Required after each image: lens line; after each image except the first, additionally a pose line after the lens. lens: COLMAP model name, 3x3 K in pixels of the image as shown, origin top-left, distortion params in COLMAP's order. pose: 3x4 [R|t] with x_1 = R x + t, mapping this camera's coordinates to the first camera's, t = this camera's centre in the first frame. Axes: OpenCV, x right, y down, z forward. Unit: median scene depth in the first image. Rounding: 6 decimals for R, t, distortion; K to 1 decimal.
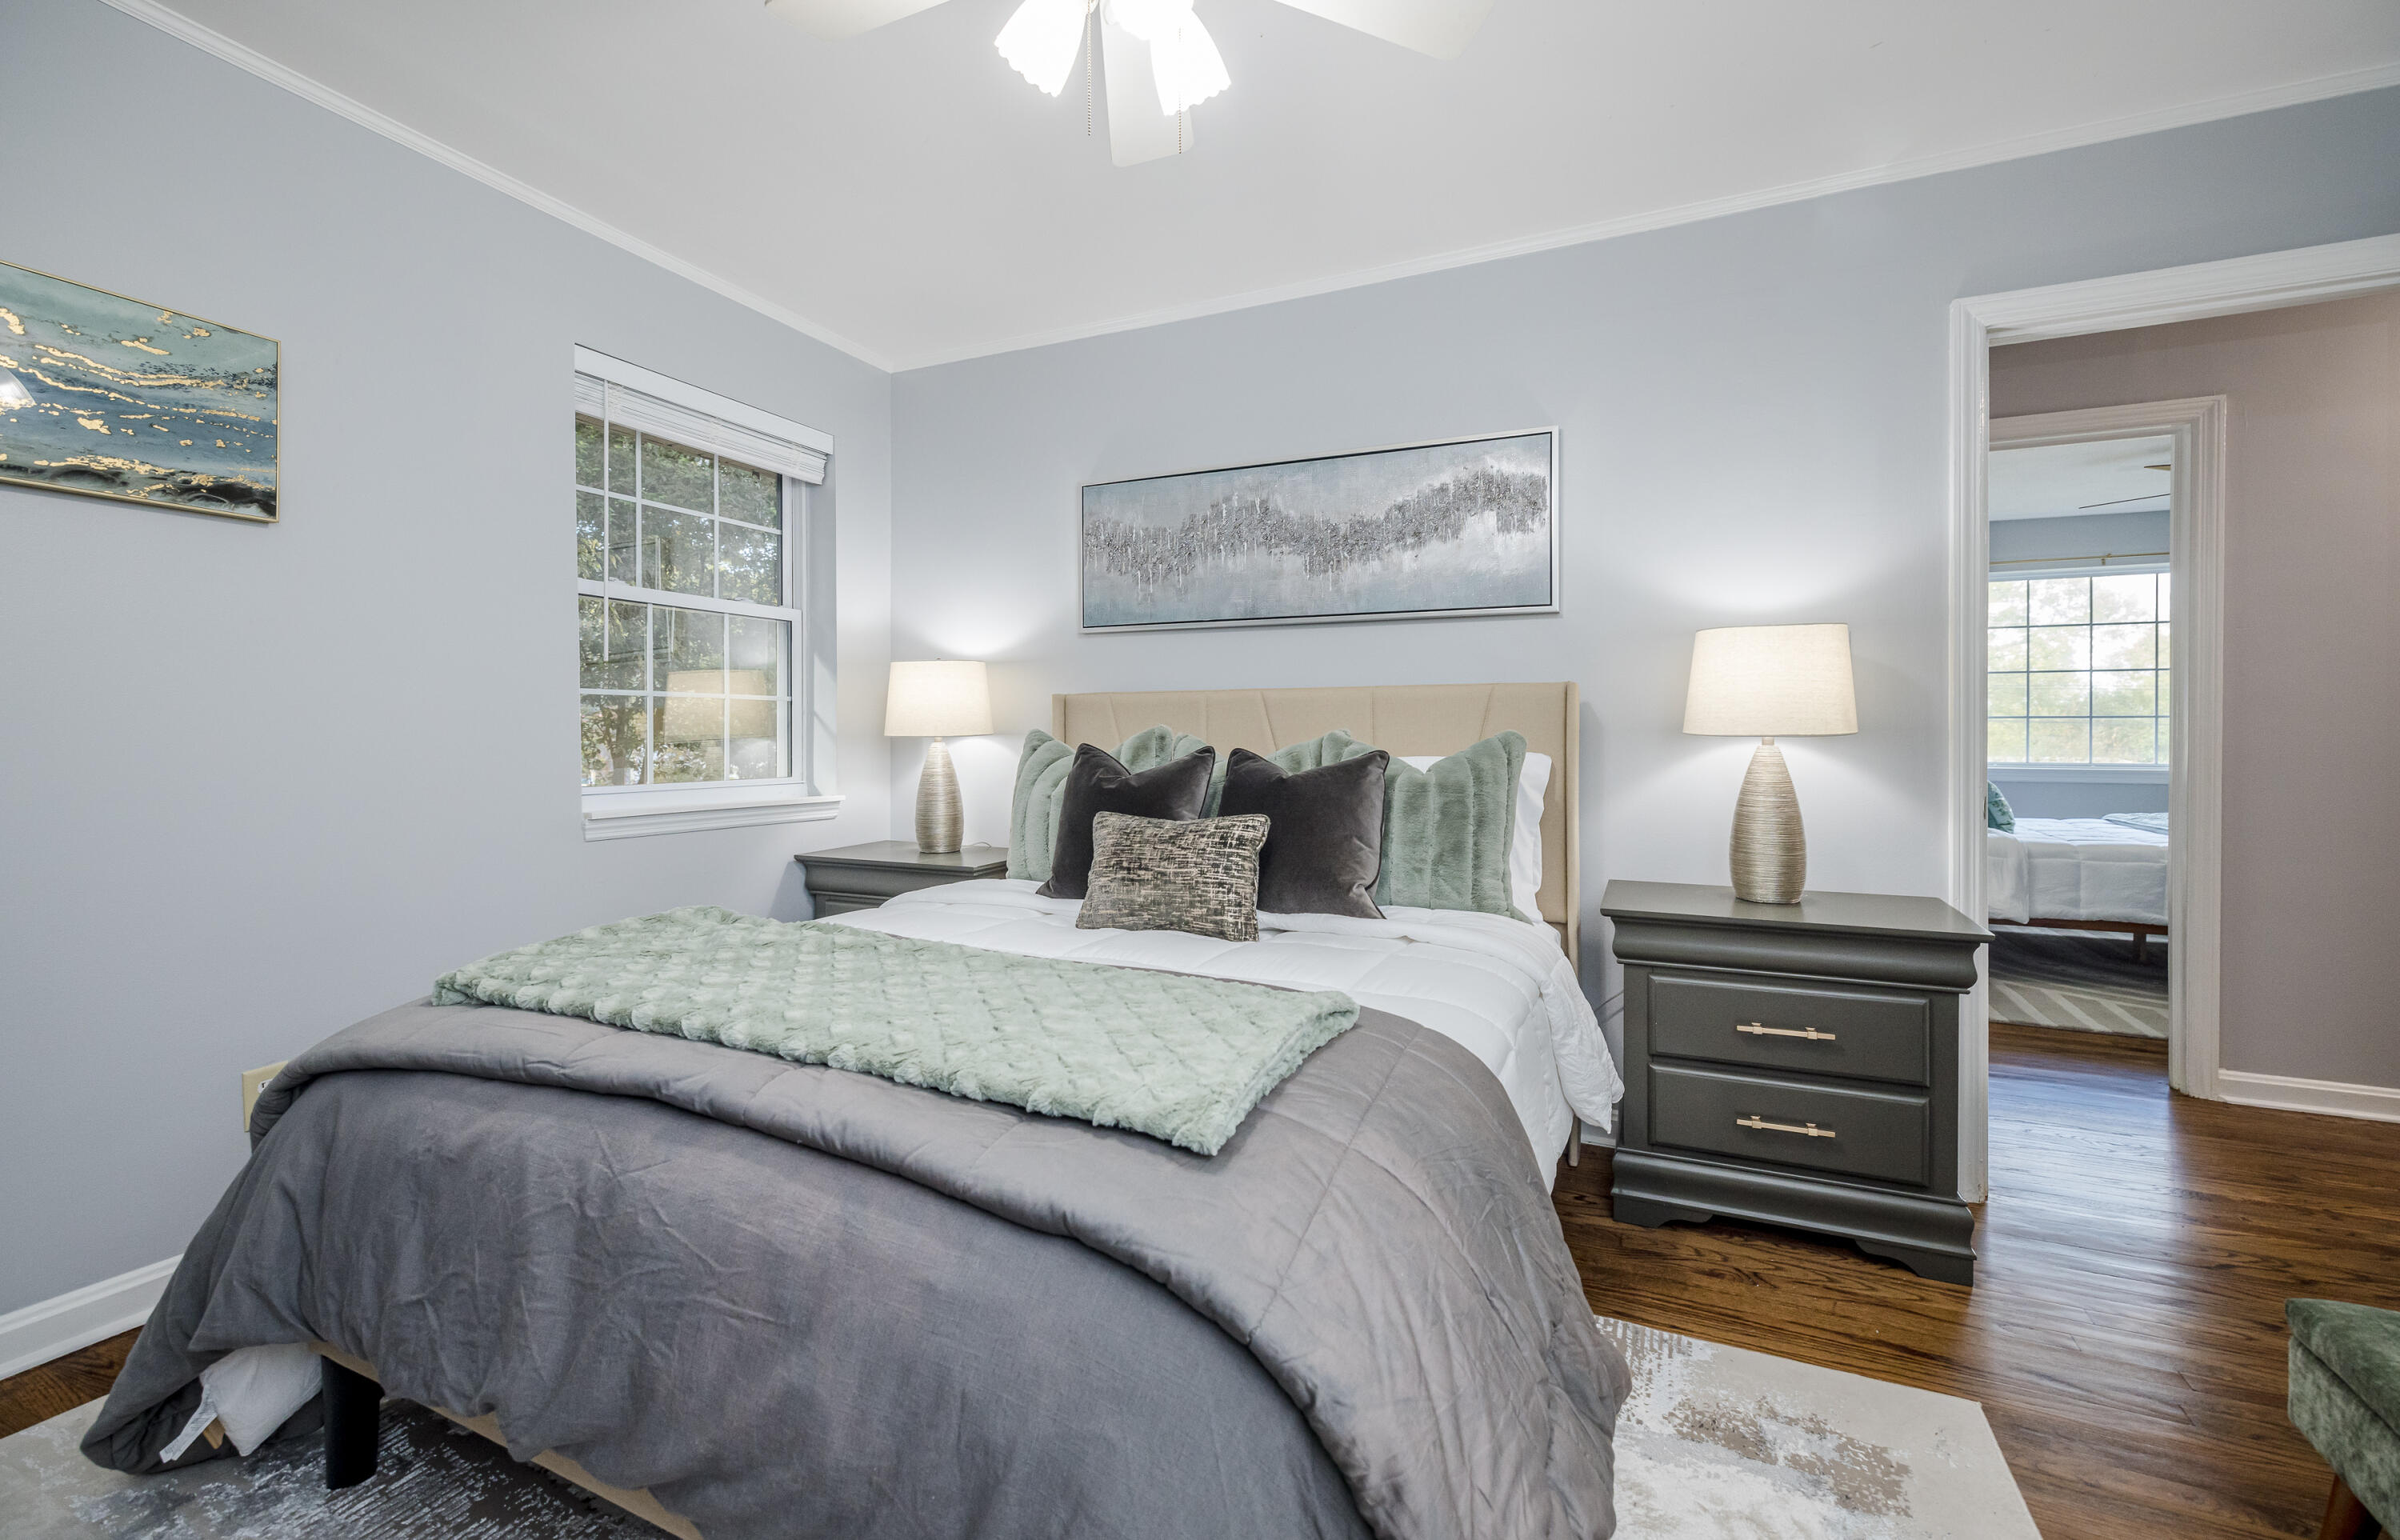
lens RADIAL K [[1011.1, 0, 1192.0], [0, 1011.1, 755.9], [0, 0, 1]] dist [0.003162, 0.000425]
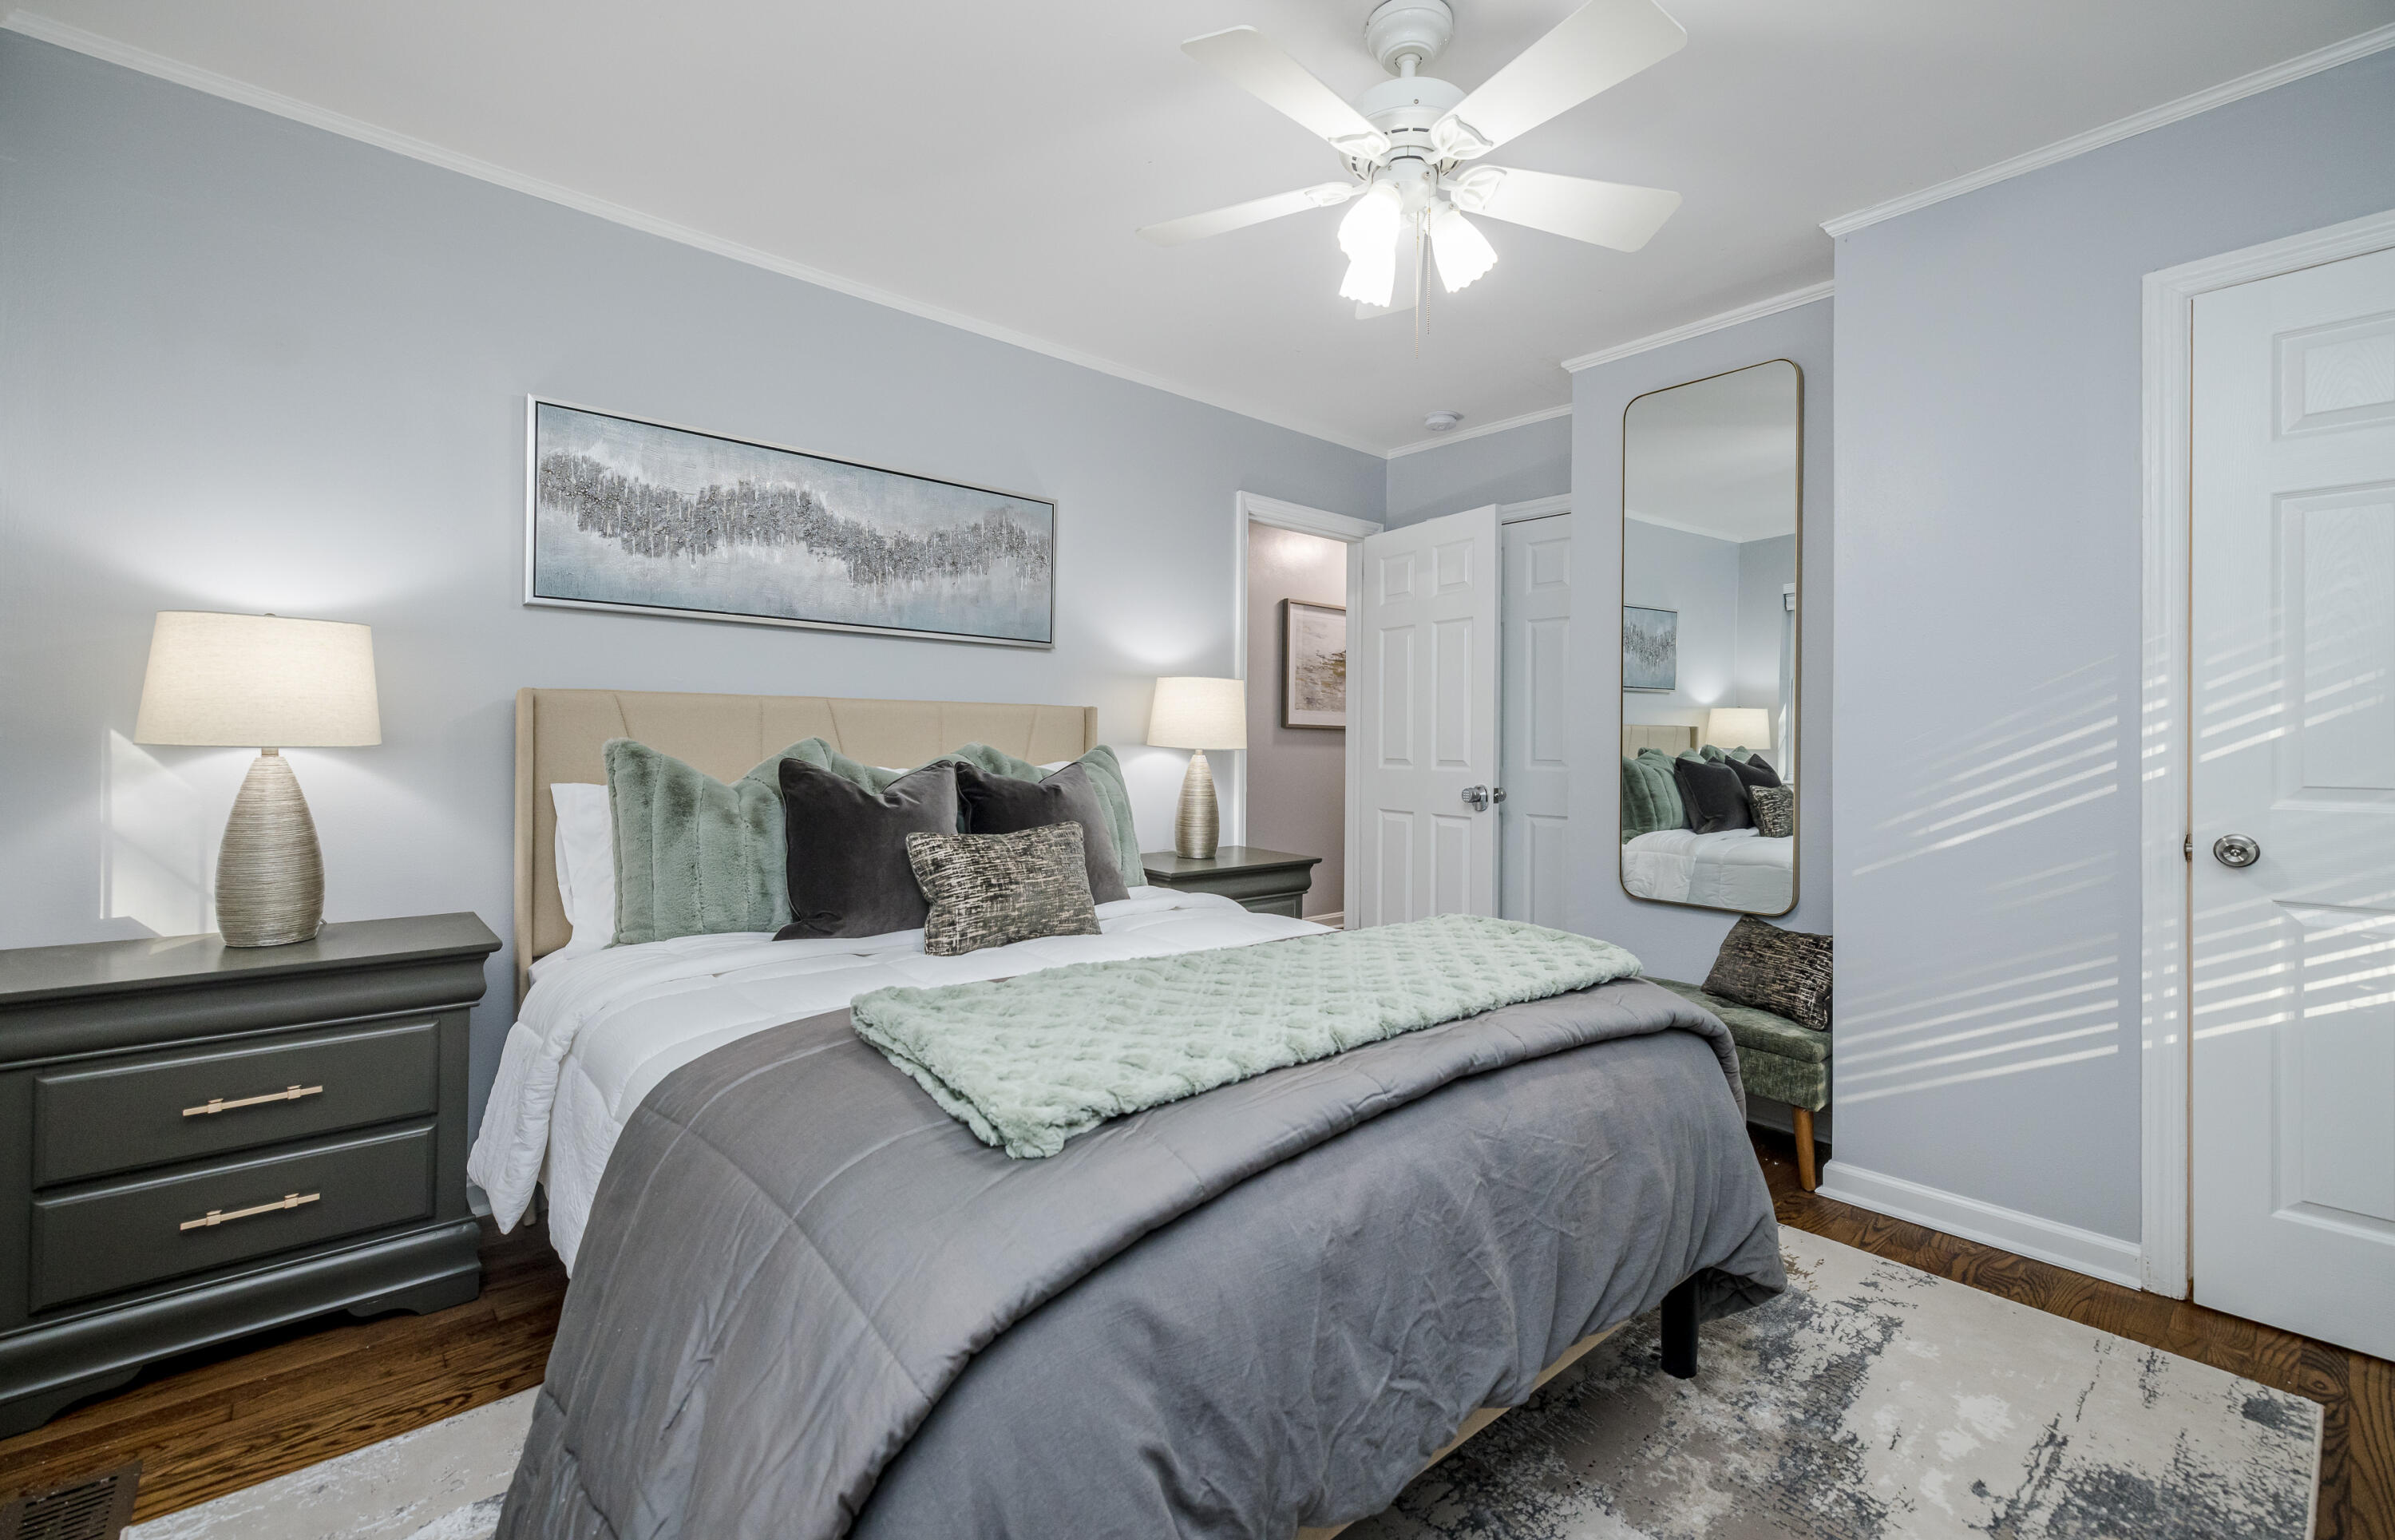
lens RADIAL K [[1009.0, 0, 1194.9], [0, 1009.0, 749.5], [0, 0, 1]] dist [0.003162, 0.000425]
pose [[0.415777, -0.004856, 0.909454, -0.672005], [0.009325, 0.999956, 0.001077, -0.015995], [-0.909419, 0.008033, 0.415804, 0.311674]]
